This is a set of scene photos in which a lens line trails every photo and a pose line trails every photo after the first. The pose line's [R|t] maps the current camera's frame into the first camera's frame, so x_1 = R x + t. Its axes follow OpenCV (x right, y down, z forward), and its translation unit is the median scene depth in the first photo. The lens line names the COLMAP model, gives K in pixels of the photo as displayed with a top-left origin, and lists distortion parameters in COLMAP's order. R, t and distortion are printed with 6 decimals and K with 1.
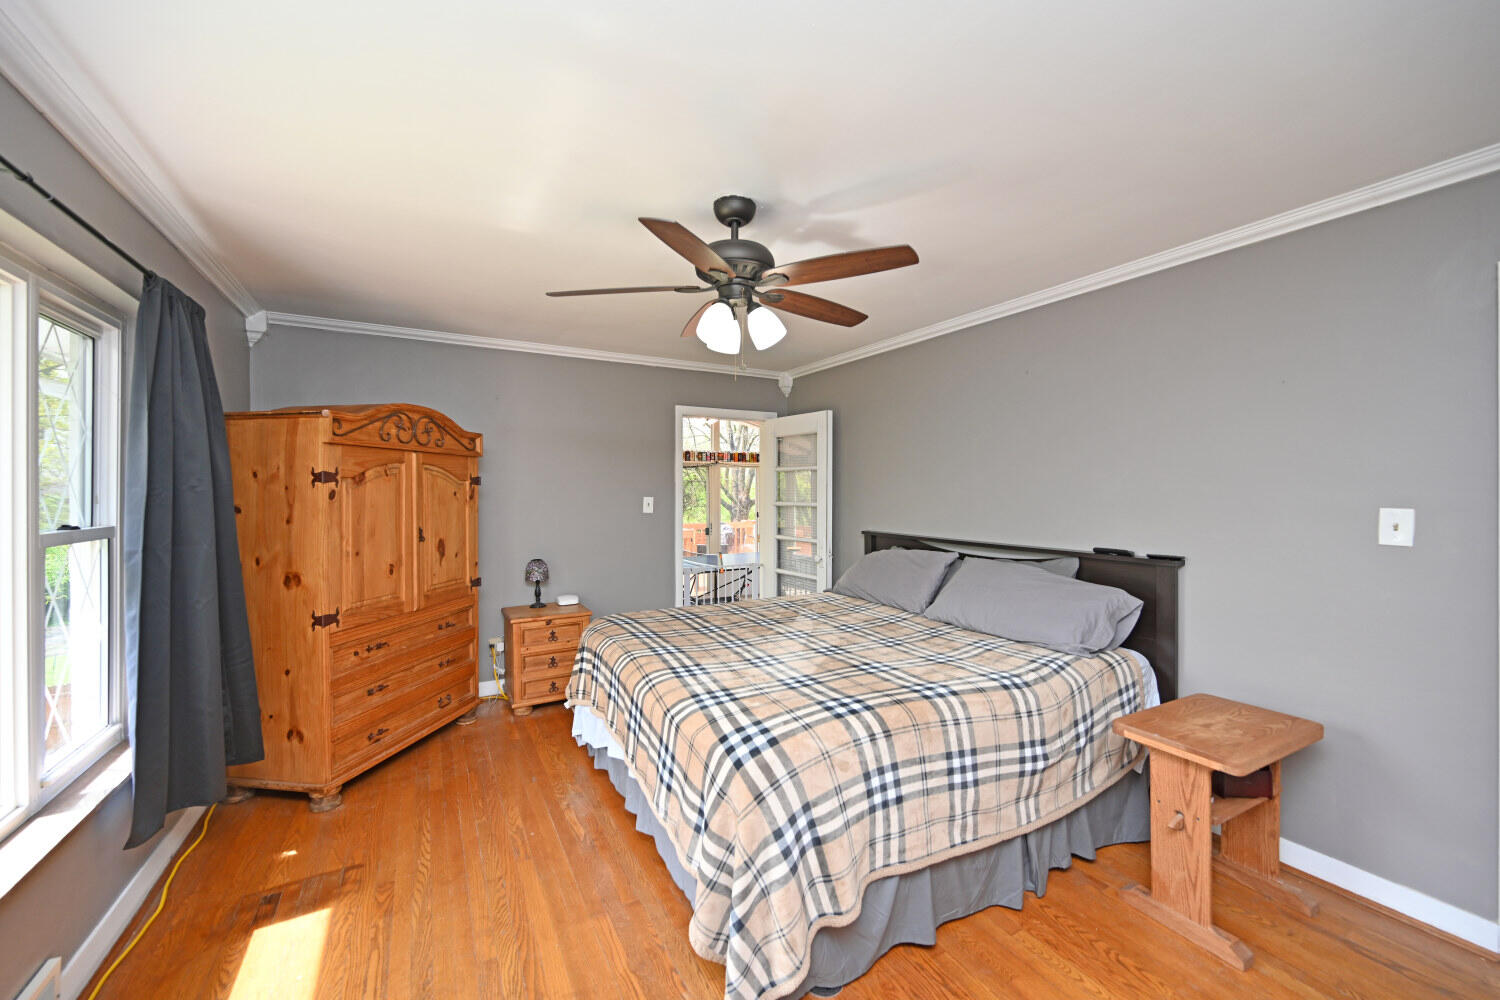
lens RADIAL K [[600.3, 0, 749.5], [0, 600.3, 494.8], [0, 0, 1]] dist [-0.009077, 0.000057]
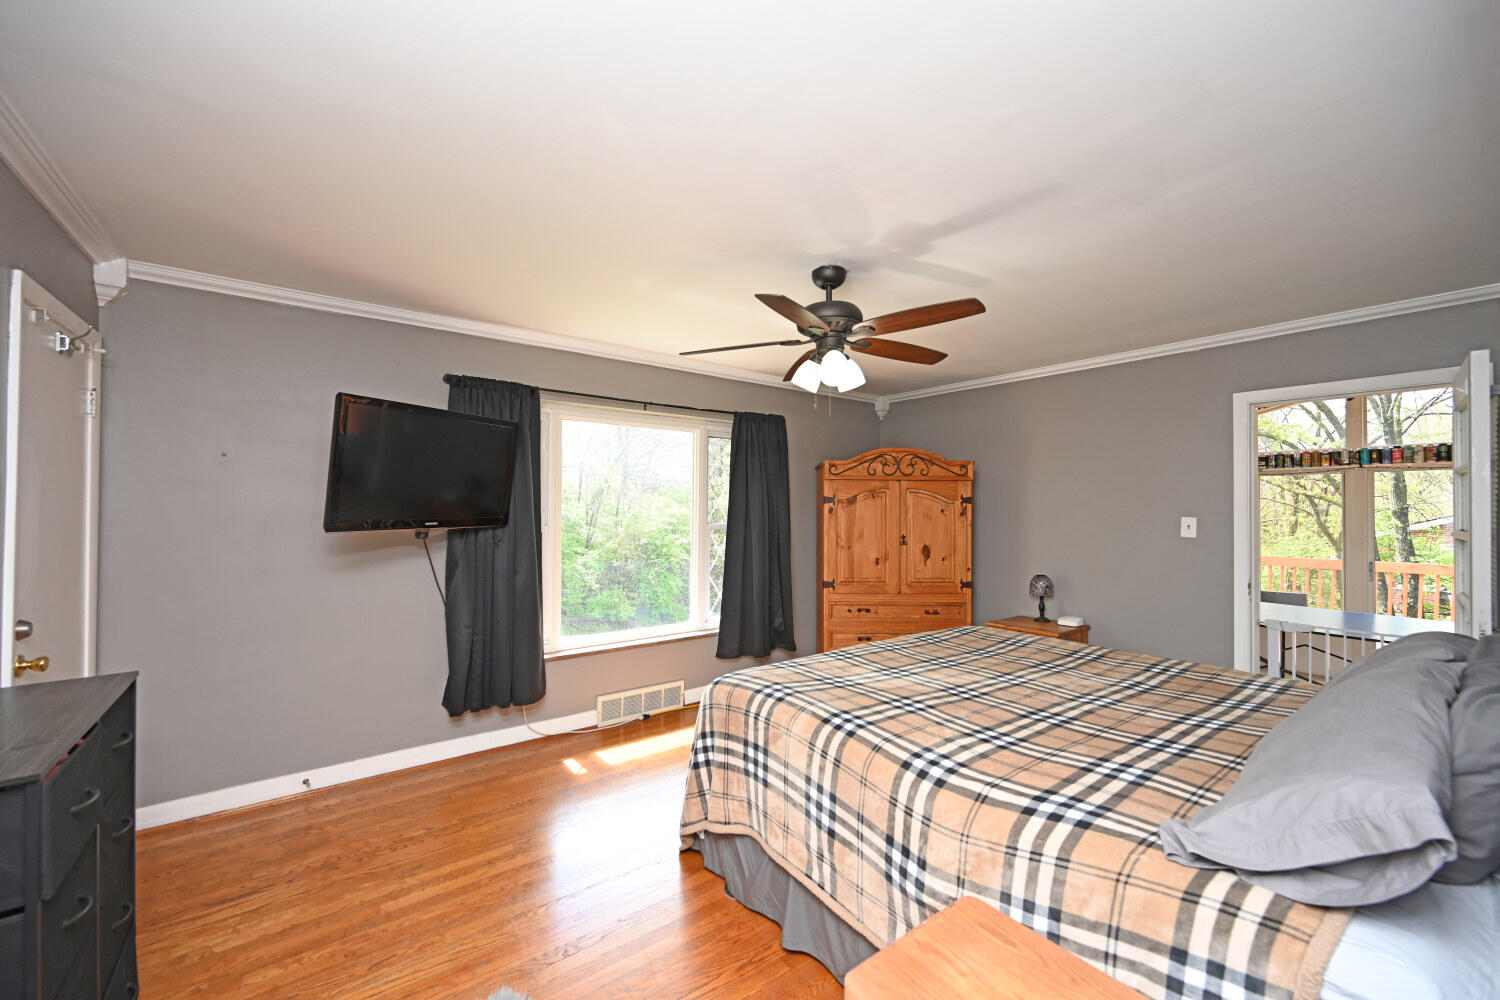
lens RADIAL K [[588.8, 0, 745.3], [0, 588.8, 503.1], [0, 0, 1]] dist [-0.000557, -0.000175]
pose [[0.138788, -0.004978, -0.990310, 0.892082], [-0.010936, 0.999919, -0.006559, -0.006389], [0.990262, 0.011741, 0.138722, 0.531786]]
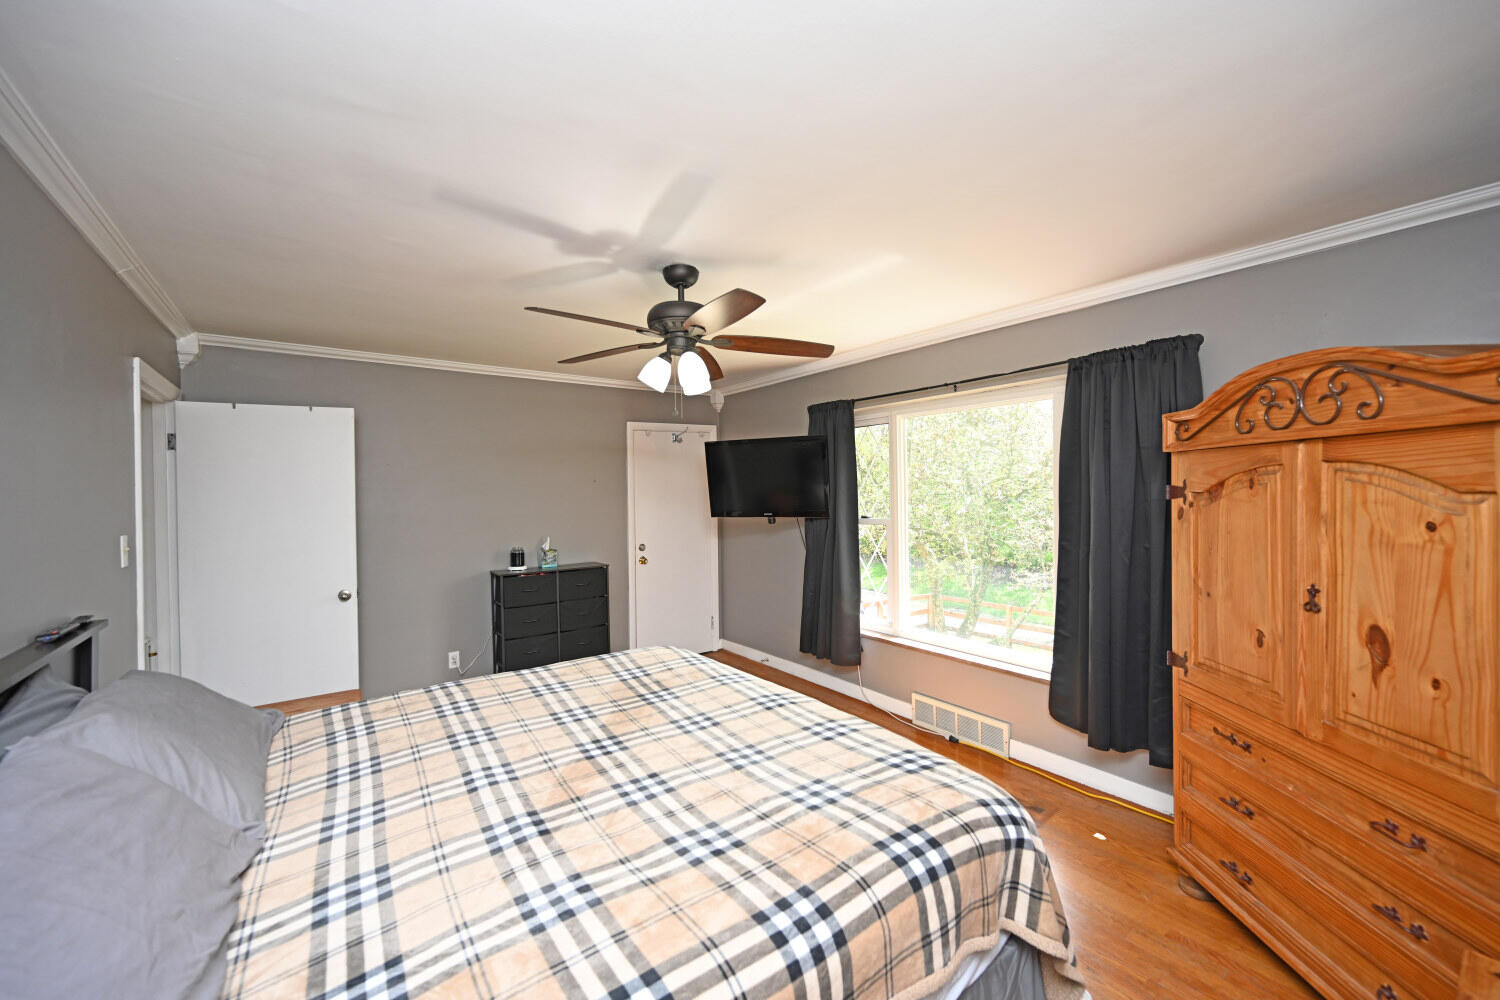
lens RADIAL K [[572.2, 0, 755.6], [0, 572.2, 491.2], [0, 0, 1]] dist [0.000046, -0.000020]
pose [[-0.988196, 0.016166, -0.152342, 0.006810], [0.015236, 0.999858, 0.007267, -0.044894], [0.152438, 0.004861, -0.988301, 1.687109]]
